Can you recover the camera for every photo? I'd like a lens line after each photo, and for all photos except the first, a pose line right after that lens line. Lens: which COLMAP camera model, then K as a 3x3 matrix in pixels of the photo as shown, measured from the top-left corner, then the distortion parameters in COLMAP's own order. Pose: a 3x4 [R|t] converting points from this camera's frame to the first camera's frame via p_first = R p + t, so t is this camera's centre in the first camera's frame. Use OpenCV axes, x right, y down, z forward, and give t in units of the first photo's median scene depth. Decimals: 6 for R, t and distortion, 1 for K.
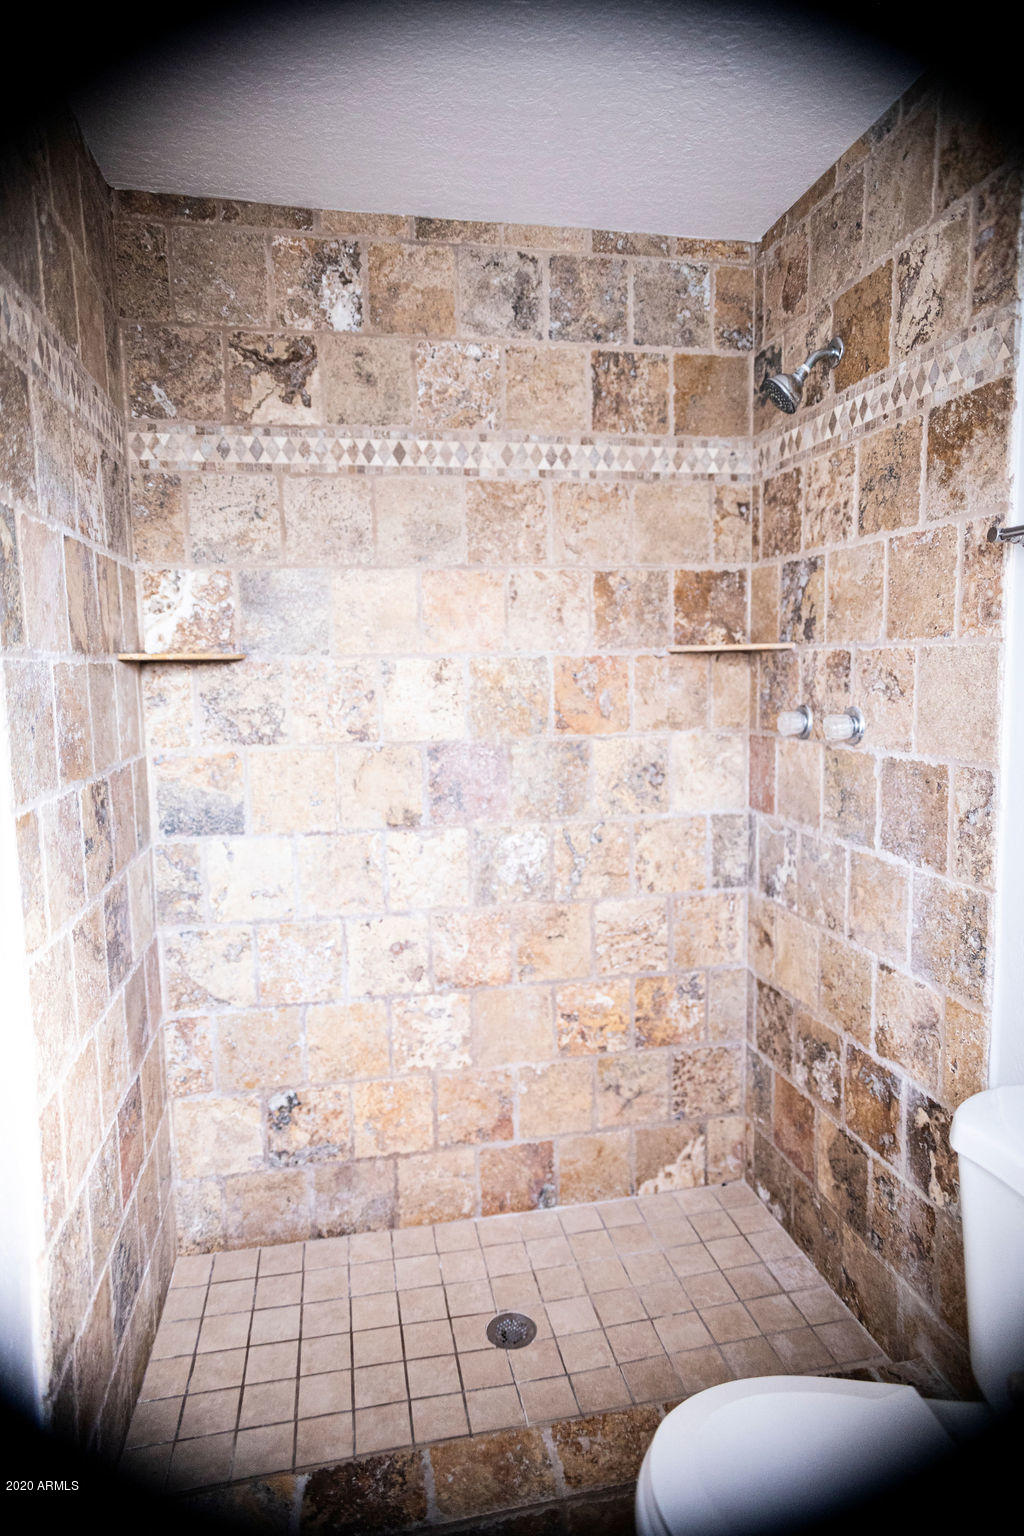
lens RADIAL K [[975.4, 0, 513.2], [0, 975.4, 759.6], [0, 0, 1]] dist [0.015721, 0.025648]
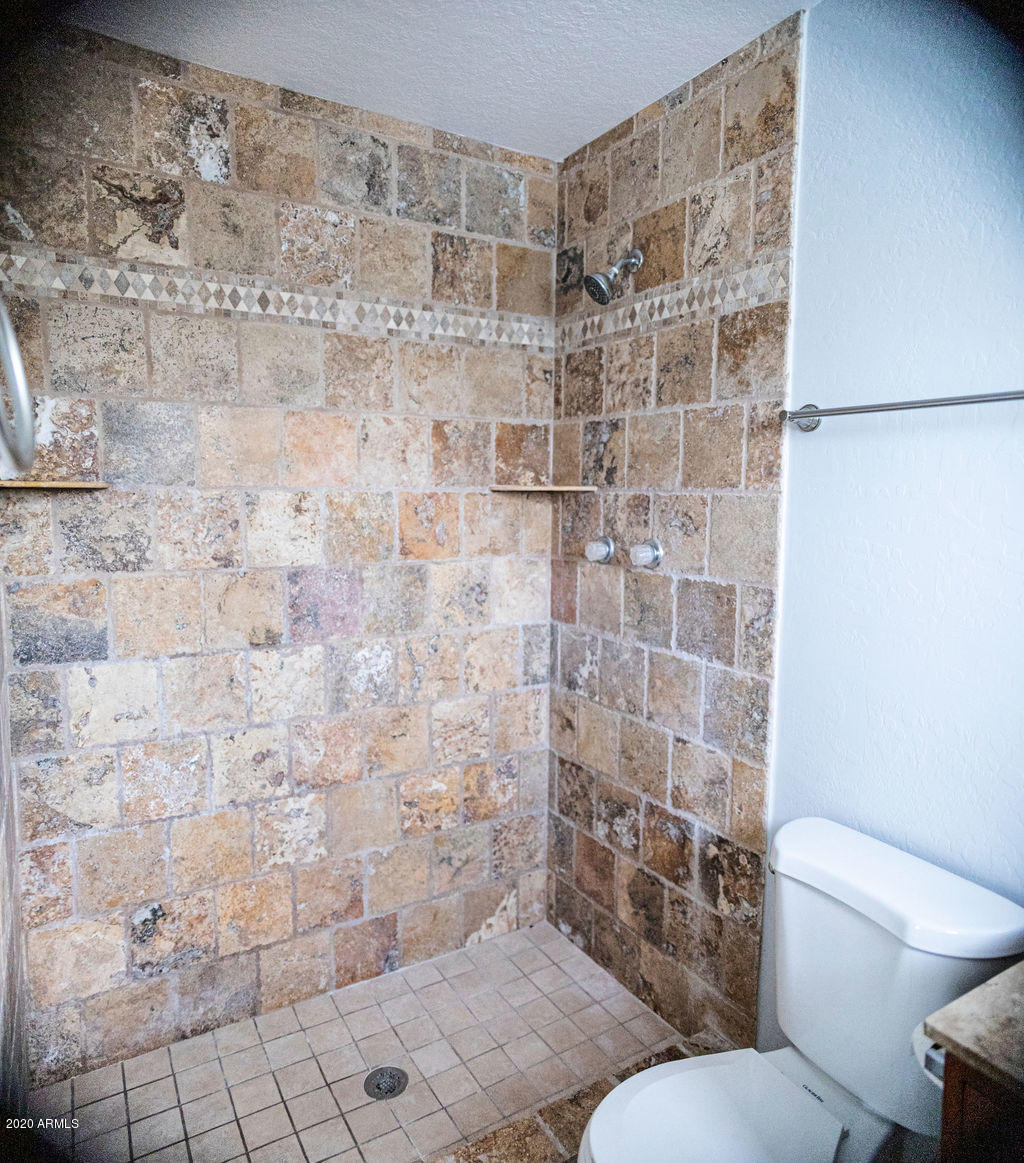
lens RADIAL K [[825.4, 0, 583.2], [0, 825.4, 578.6], [0, 0, 1]] dist [-0.014851, 0.046021]
pose [[0.936528, -0.009880, 0.350455, -0.108170], [0.008647, 0.999950, 0.005083, -0.007617], [-0.350487, -0.001730, 0.936566, 0.017782]]
